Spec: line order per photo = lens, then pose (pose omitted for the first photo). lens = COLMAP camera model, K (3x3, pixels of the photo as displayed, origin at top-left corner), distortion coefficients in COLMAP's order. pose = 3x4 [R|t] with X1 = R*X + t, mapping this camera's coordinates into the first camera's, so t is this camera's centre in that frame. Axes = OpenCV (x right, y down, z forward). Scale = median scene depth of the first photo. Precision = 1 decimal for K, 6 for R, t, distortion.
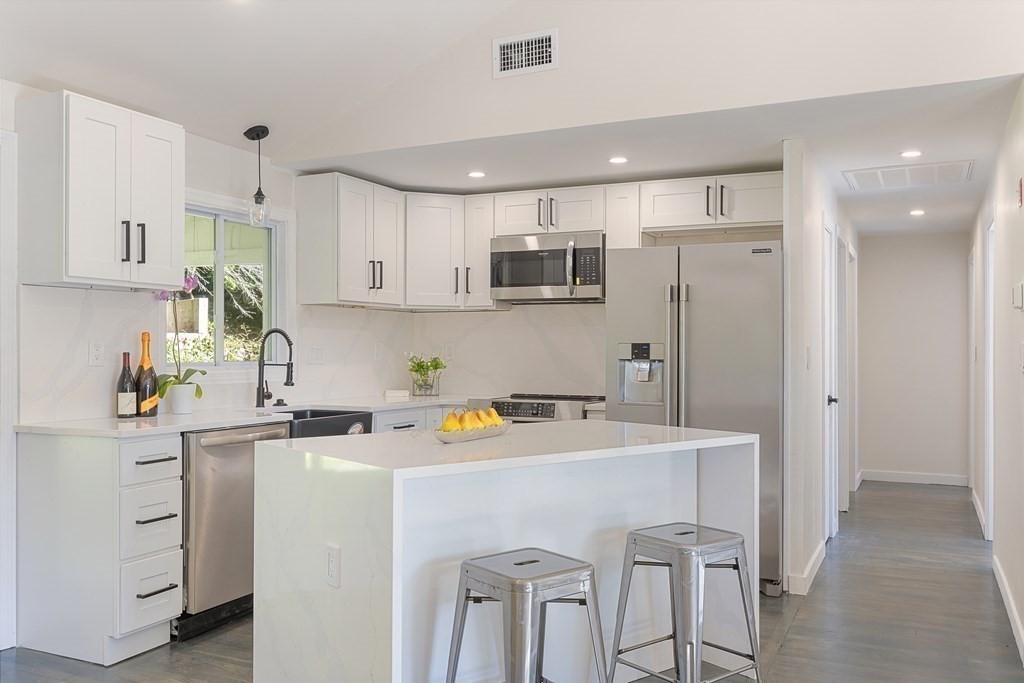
lens RADIAL K [[858.9, 0, 513.4], [0, 858.9, 343.2], [0, 0, 1]] dist [0.011647, 0.002632]
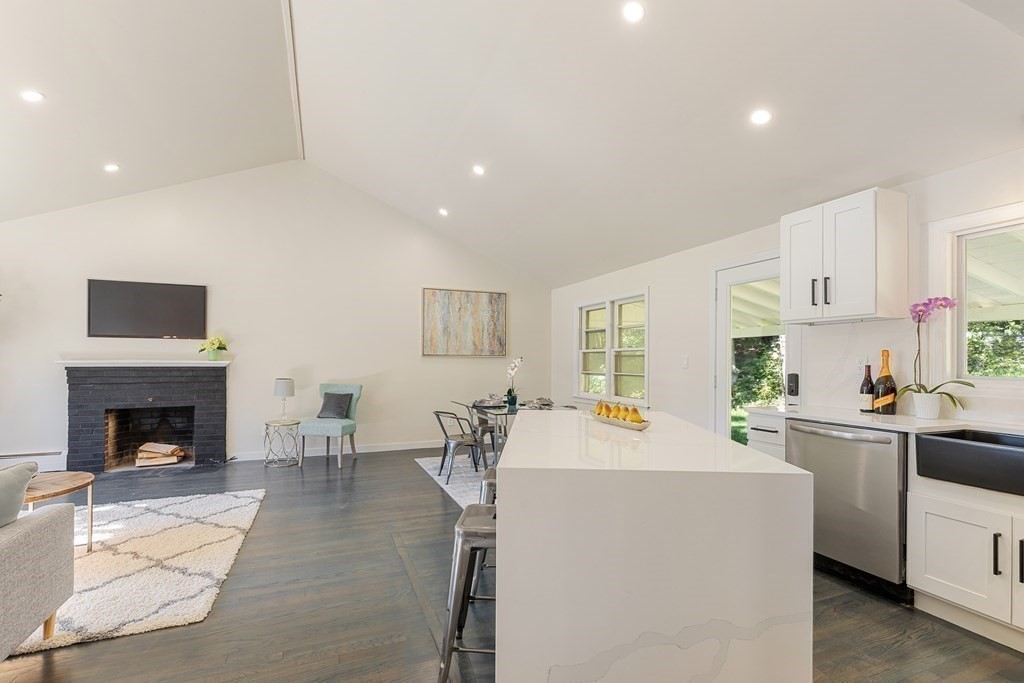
lens RADIAL K [[465.6, 0, 515.2], [0, 465.6, 363.6], [0, 0, 1]] dist [-0.003929, -0.000066]
pose [[-0.661530, -0.001273, -0.749917, 0.351349], [-0.002768, 0.999996, 0.000743, 0.007217], [0.749913, 0.002567, -0.661531, 0.773544]]
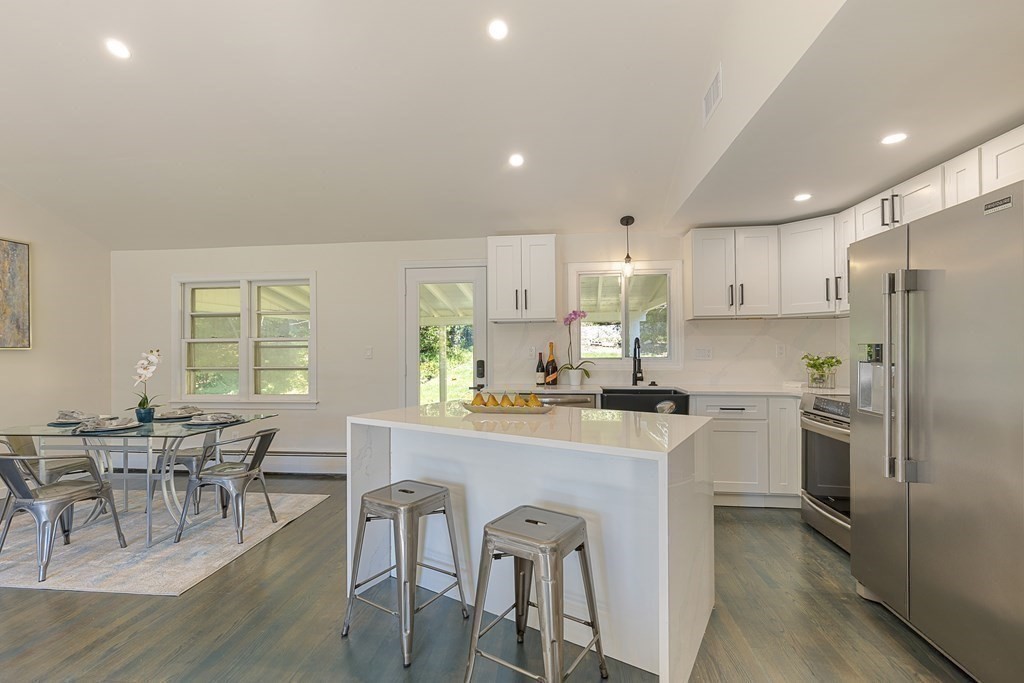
lens RADIAL K [[465.6, 0, 516.0], [0, 465.6, 342.9], [0, 0, 1]] dist [-0.003929, -0.000066]
pose [[0.336587, -0.015793, -0.941520, 0.403604], [0.014478, 0.999828, -0.011596, -0.000306], [0.941541, -0.009728, 0.336758, 0.419603]]
